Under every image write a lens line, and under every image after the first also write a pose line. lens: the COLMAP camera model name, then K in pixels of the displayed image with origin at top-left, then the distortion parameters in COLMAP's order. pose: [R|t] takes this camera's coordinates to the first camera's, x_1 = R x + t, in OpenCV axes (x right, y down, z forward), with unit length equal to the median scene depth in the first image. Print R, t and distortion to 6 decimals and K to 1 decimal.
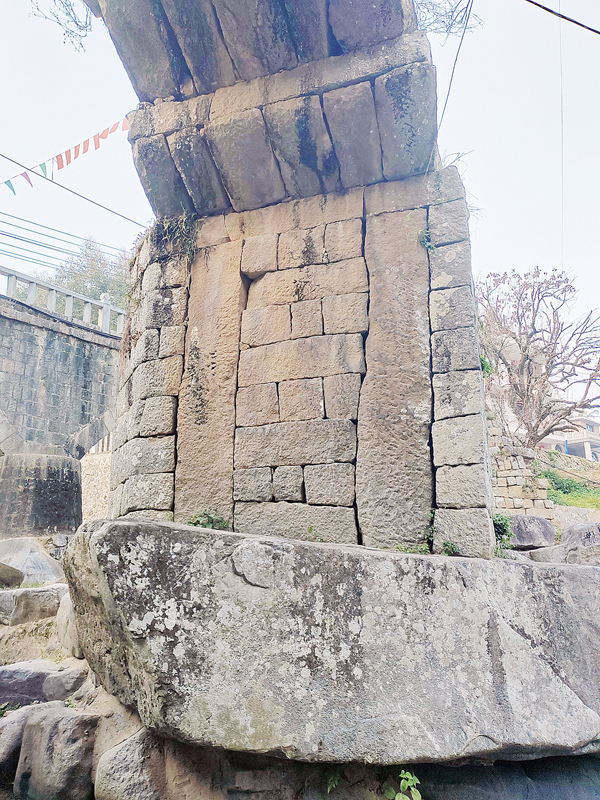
lens RADIAL K [[610.7, 0, 300.0], [0, 610.7, 400.0], [0, 0, 1]] dist [0.029467, 0.009278]
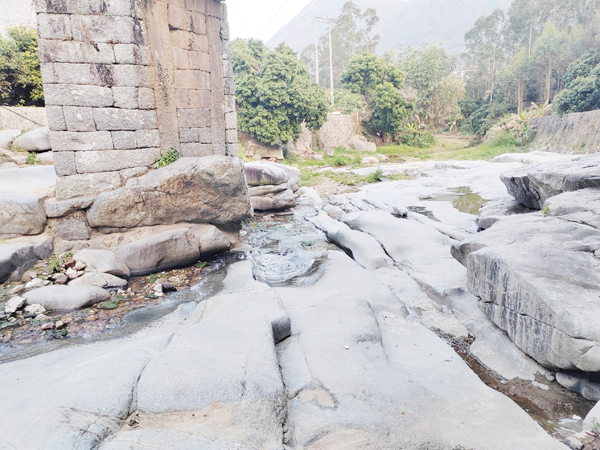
lens RADIAL K [[458.0, 0, 300.0], [0, 458.0, 225.0], [0, 0, 1]] dist [0.029467, 0.009278]
pose [[0.151018, -0.218506, 0.964079, -1.797468], [-0.246573, 0.936112, 0.250792, -0.091054], [-0.957286, -0.275590, 0.087492, 0.322295]]
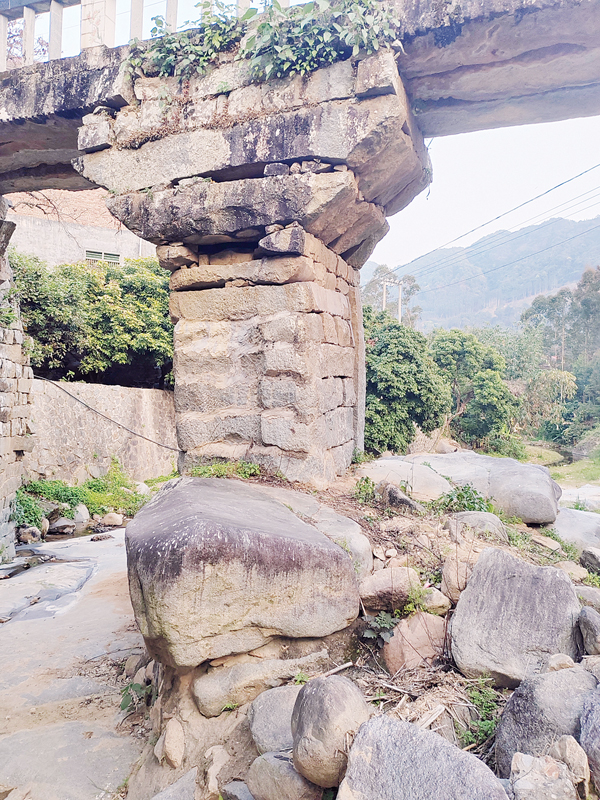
lens RADIAL K [[610.7, 0, 300.0], [0, 610.7, 400.0], [0, 0, 1]] dist [0.029467, 0.009278]
pose [[0.068440, 0.012508, 0.997577, -1.066114], [-0.305857, 0.952035, 0.009047, 0.378408], [-0.949614, -0.305735, 0.068983, 2.483324]]
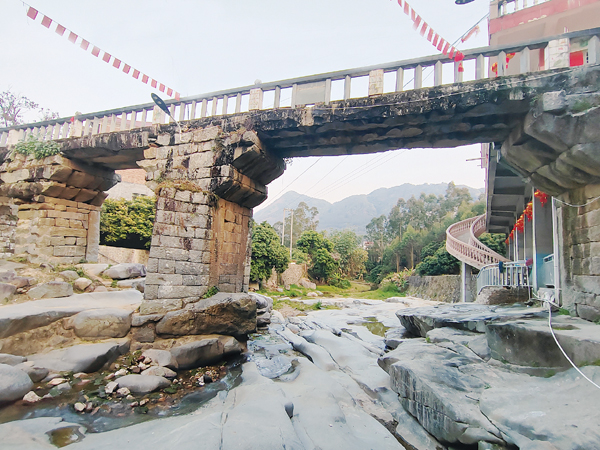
lens RADIAL K [[291.7, 0, 301.2], [0, 291.7, 227.3], [0, 0, 1]] dist [0.007650, 0.000726]
pose [[0.032099, 0.138271, 0.989874, -2.001216], [-0.329888, 0.936350, -0.120096, -0.117497], [-0.943474, -0.322693, 0.075670, 0.475157]]
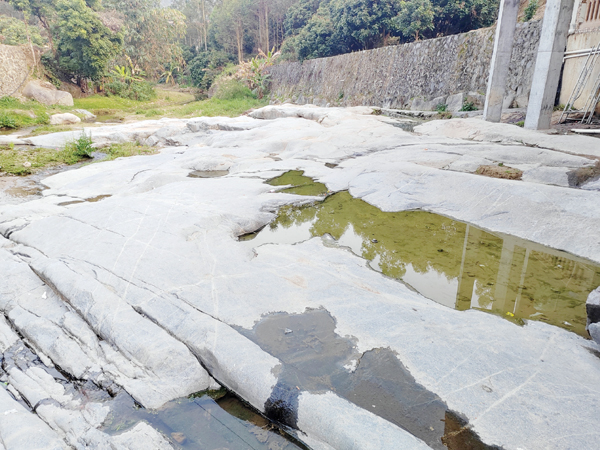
lens RADIAL K [[458.0, 0, 300.0], [0, 458.0, 225.0], [0, 0, 1]] dist [0.029467, 0.009278]
pose [[-0.434489, -0.278995, 0.856377, 1.145558], [-0.246483, 0.951349, 0.184881, 0.133583], [-0.866294, -0.130754, -0.482119, 0.207284]]
